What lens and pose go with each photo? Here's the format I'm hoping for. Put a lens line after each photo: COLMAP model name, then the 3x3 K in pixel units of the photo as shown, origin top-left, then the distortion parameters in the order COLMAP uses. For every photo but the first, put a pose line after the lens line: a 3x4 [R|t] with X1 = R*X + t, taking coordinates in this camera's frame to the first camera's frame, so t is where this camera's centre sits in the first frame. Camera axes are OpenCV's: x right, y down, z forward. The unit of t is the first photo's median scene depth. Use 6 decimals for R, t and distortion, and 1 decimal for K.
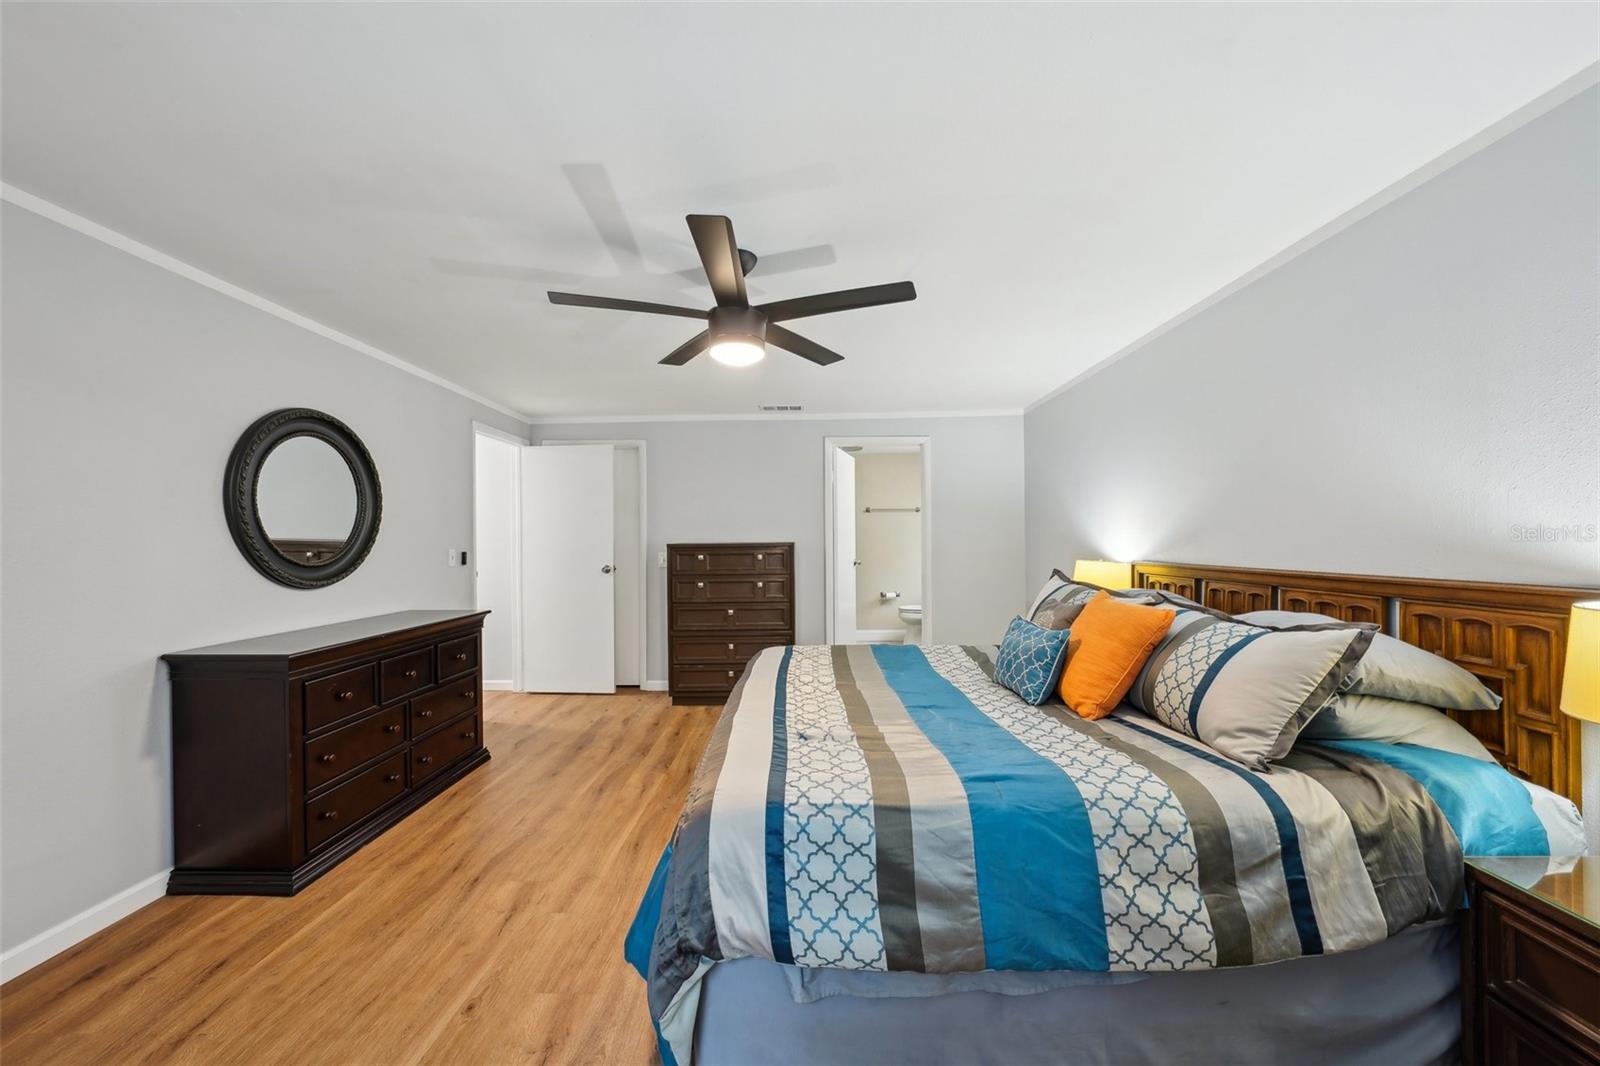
lens RADIAL K [[605.1, 0, 800.0], [0, 605.1, 533.0], [0, 0, 1]] dist [-0.000373, -0.000020]
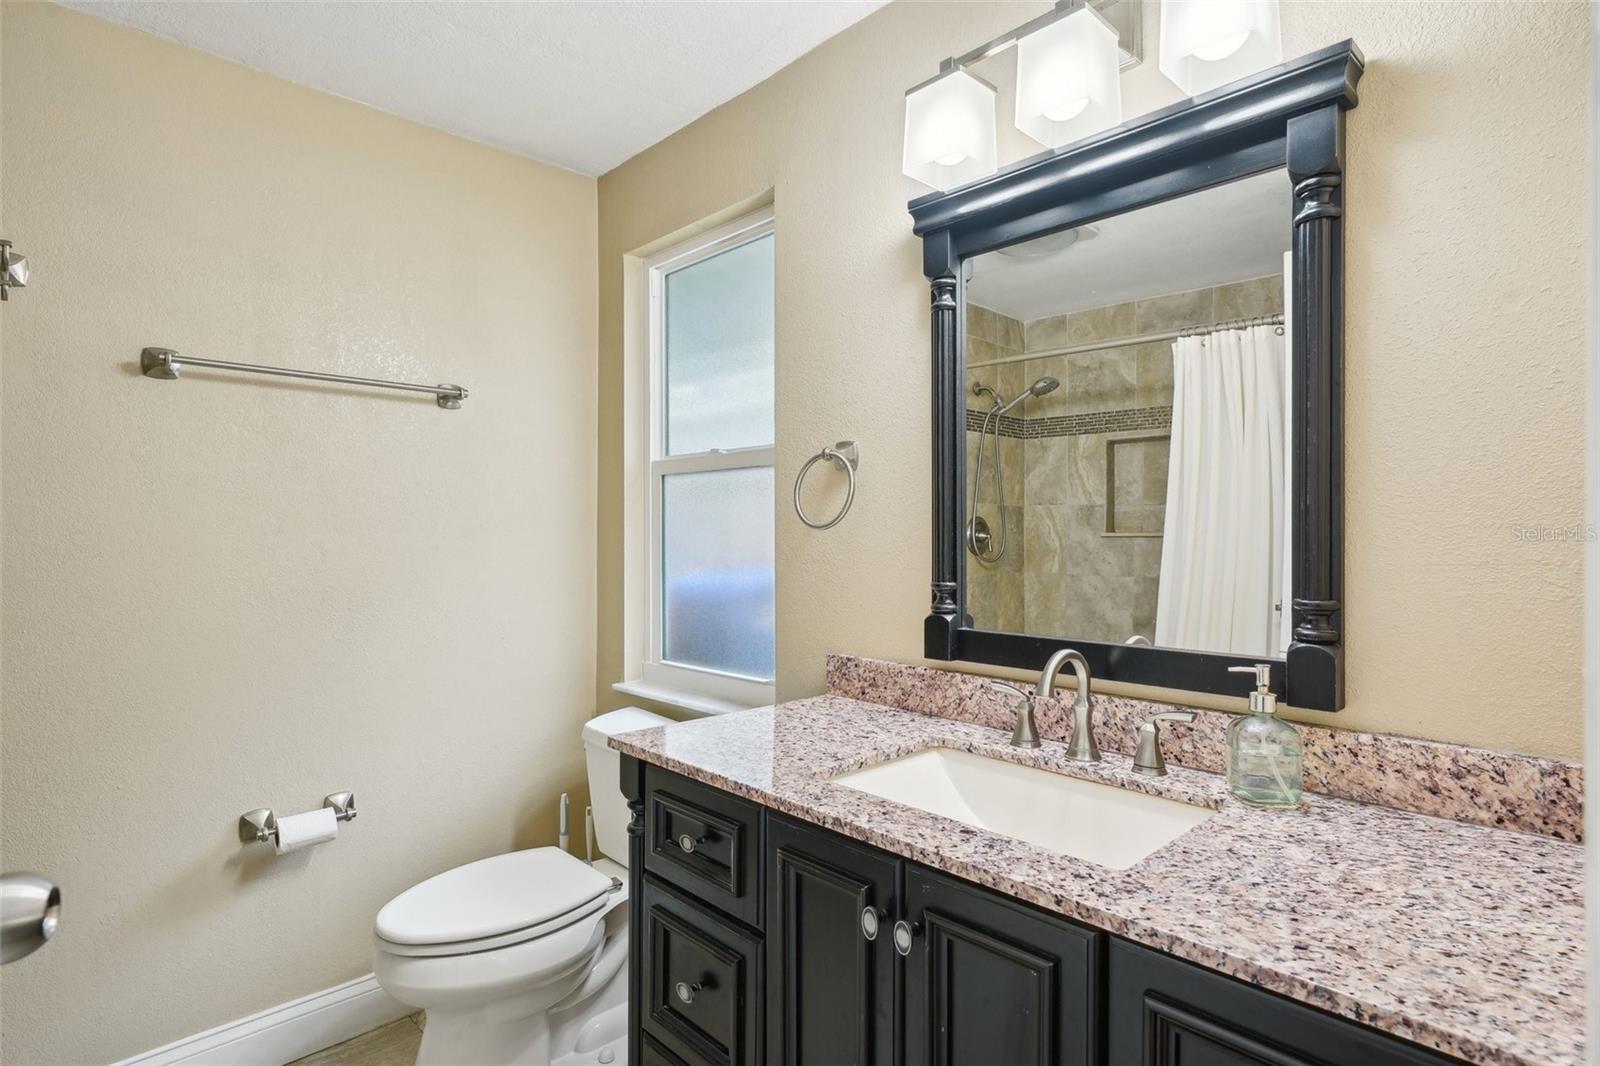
lens RADIAL K [[818.8, 0, 800.0], [0, 818.8, 533.0], [0, 0, 1]] dist [-0.000079, 0.000004]
pose [[0.705217, 0.008536, 0.708940, 0.178754], [-0.017143, 0.999840, 0.005014, 0.017322], [-0.708785, -0.015690, 0.705251, 1.648431]]
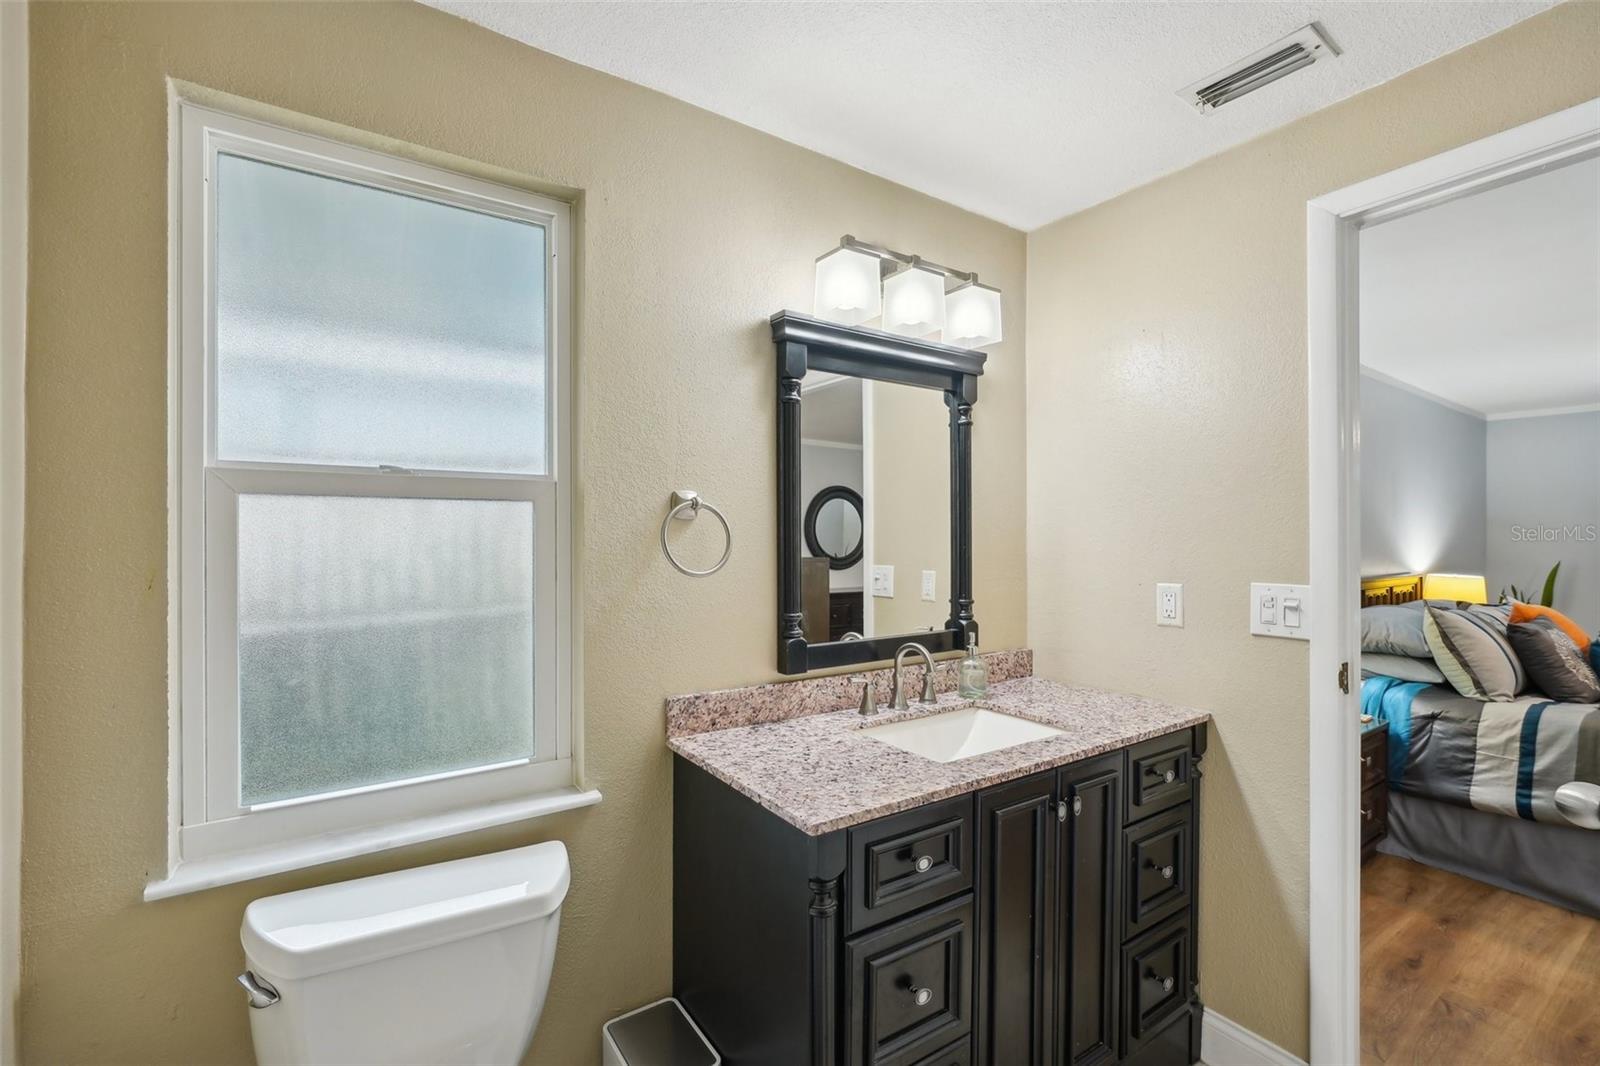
lens RADIAL K [[684.4, 0, 790.9], [0, 684.4, 539.6], [0, 0, 1]] dist [0.000121, 0.000717]
pose [[-0.570011, 0.007997, 0.821598, 0.155057], [-0.006072, 0.999884, -0.013945, -0.001257], [-0.821615, -0.012938, -0.569896, 2.231787]]
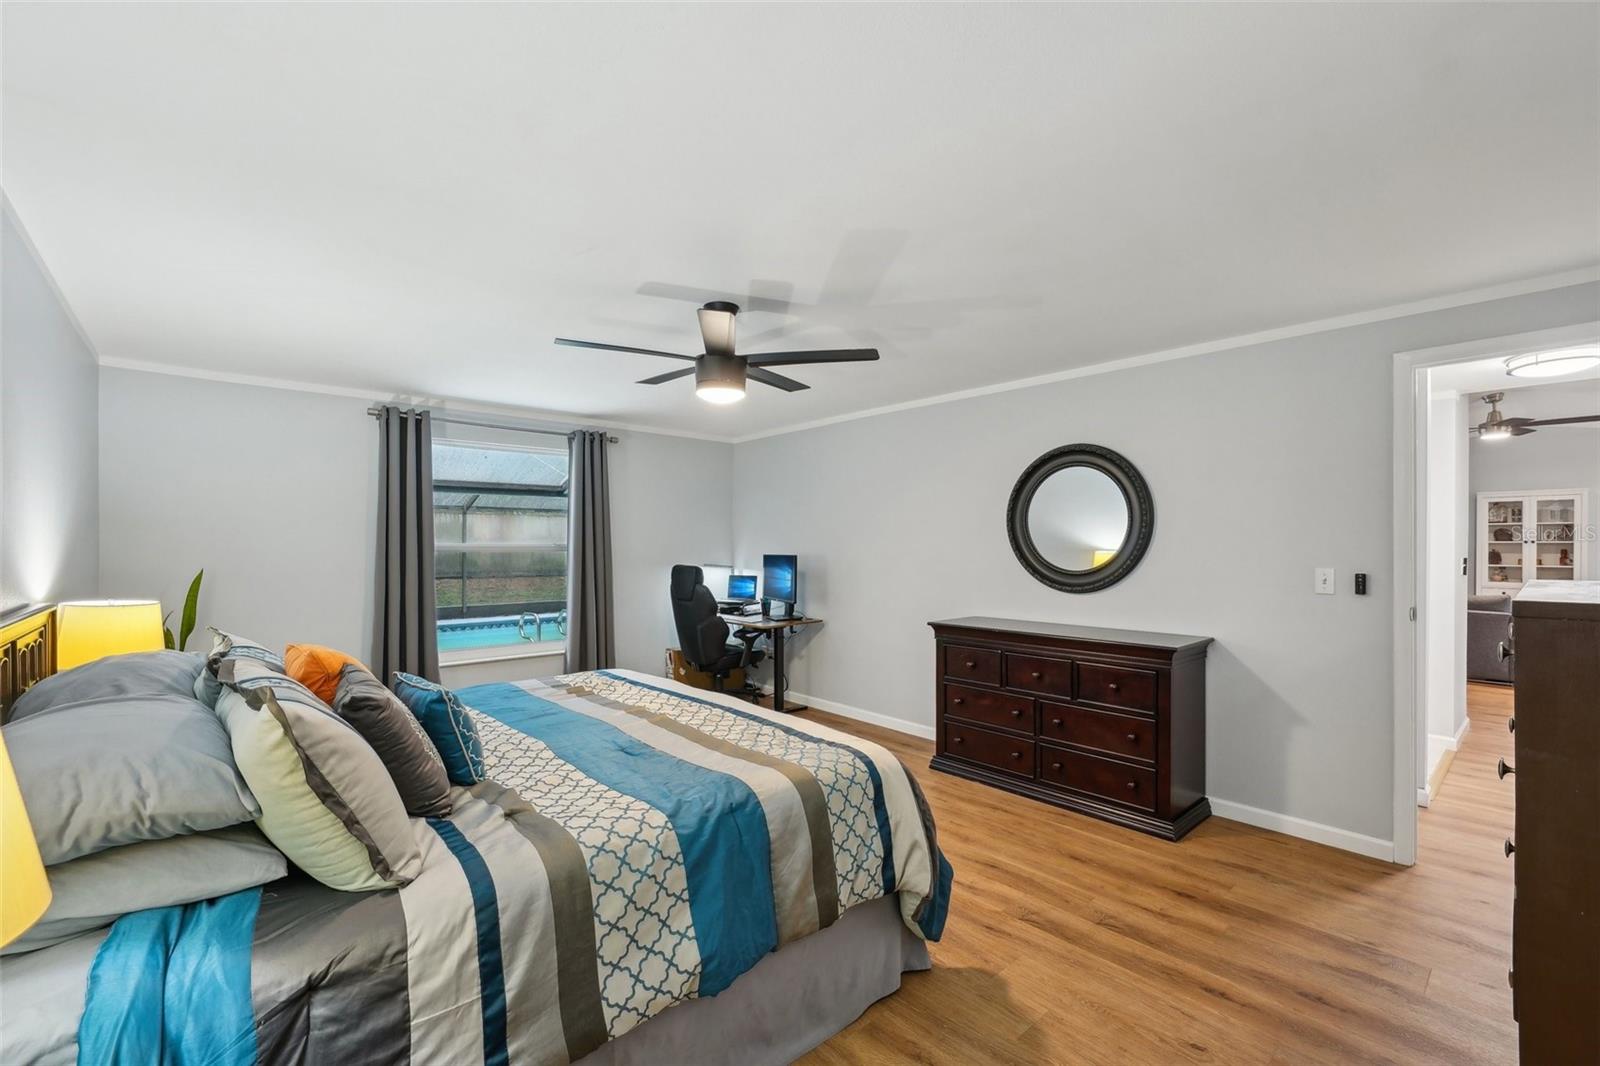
lens RADIAL K [[676.4, 0, 797.0], [0, 676.4, 548.8], [0, 0, 1]] dist [-0.001159, 0.000334]
pose [[-0.743664, 0.013180, -0.668424, 0.452801], [0.015040, 0.999882, 0.002982, -0.007604], [0.668384, -0.007835, -0.743775, 1.459488]]
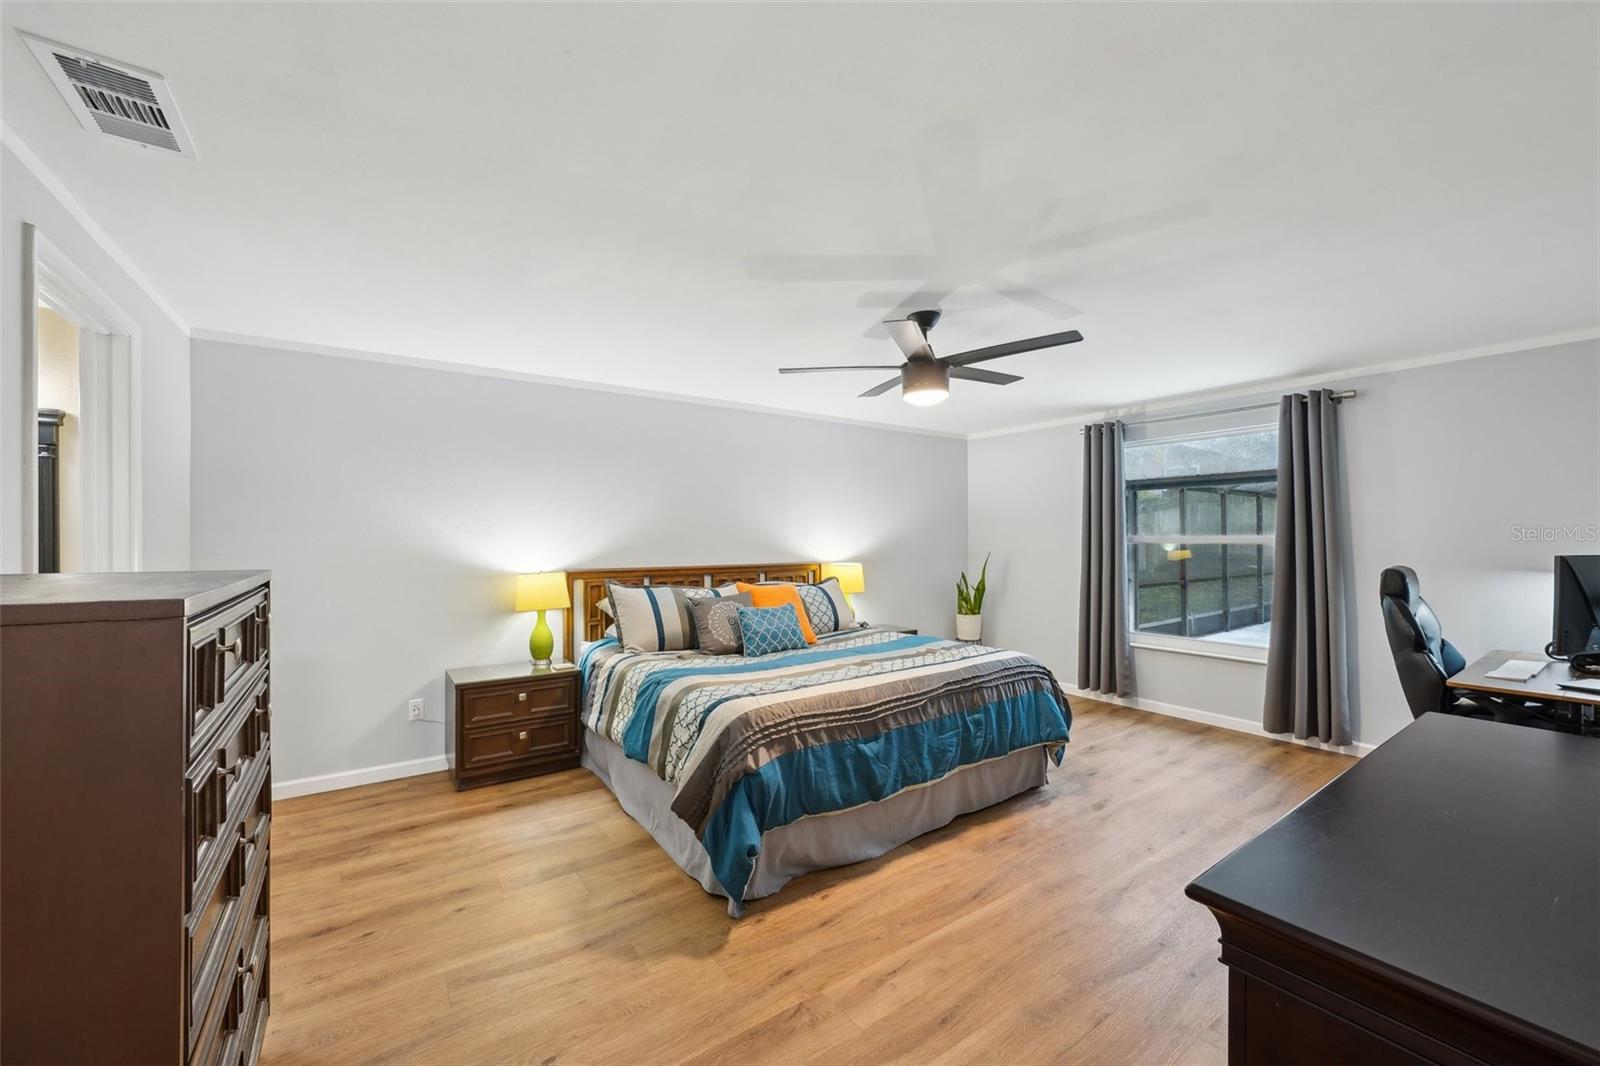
lens RADIAL K [[617.9, 0, 792.2], [0, 617.9, 539.2], [0, 0, 1]] dist [-0.012284, -0.000267]
pose [[-0.578570, 0.010497, 0.815565, -0.678946], [-0.001113, 0.999906, -0.013660, 0.003566], [-0.815632, -0.008811, -0.578504, 1.389563]]
